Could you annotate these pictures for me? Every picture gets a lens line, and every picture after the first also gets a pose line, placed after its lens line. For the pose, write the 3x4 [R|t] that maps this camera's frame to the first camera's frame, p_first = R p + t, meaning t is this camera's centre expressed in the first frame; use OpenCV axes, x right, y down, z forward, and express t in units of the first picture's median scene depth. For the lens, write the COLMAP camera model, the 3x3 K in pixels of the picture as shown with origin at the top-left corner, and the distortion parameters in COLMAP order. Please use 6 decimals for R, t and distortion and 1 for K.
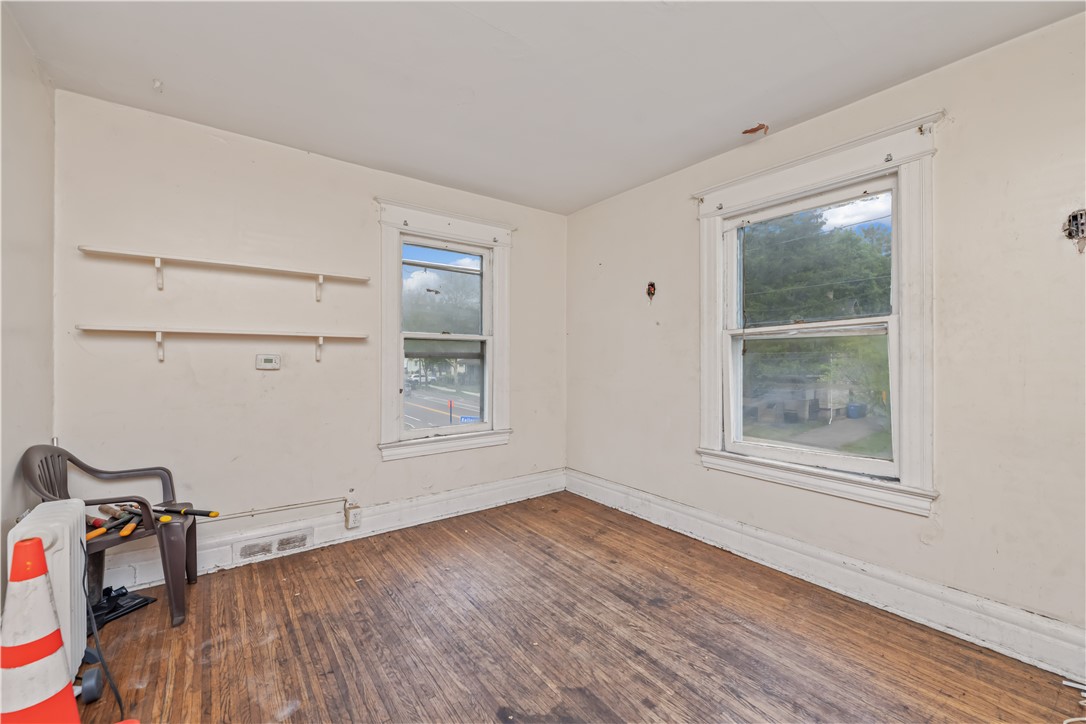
lens RADIAL K [[443.3, 0, 548.2], [0, 443.3, 361.7], [0, 0, 1]] dist [-0.002033, -0.000482]
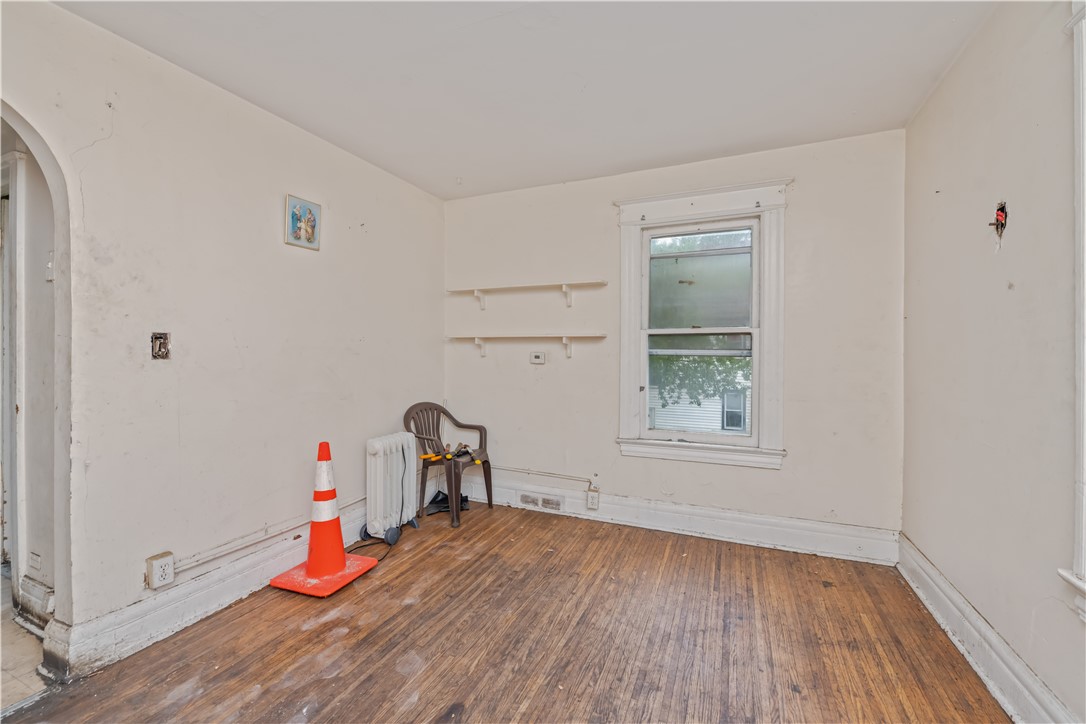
lens RADIAL K [[438.5, 0, 545.6], [0, 438.5, 358.9], [0, 0, 1]] dist [-0.002441, -0.000328]
pose [[0.492768, 0.011126, -0.870090, 0.480257], [-0.010655, 0.999920, 0.006751, -0.005208], [0.870096, 0.005944, 0.492847, 0.382703]]
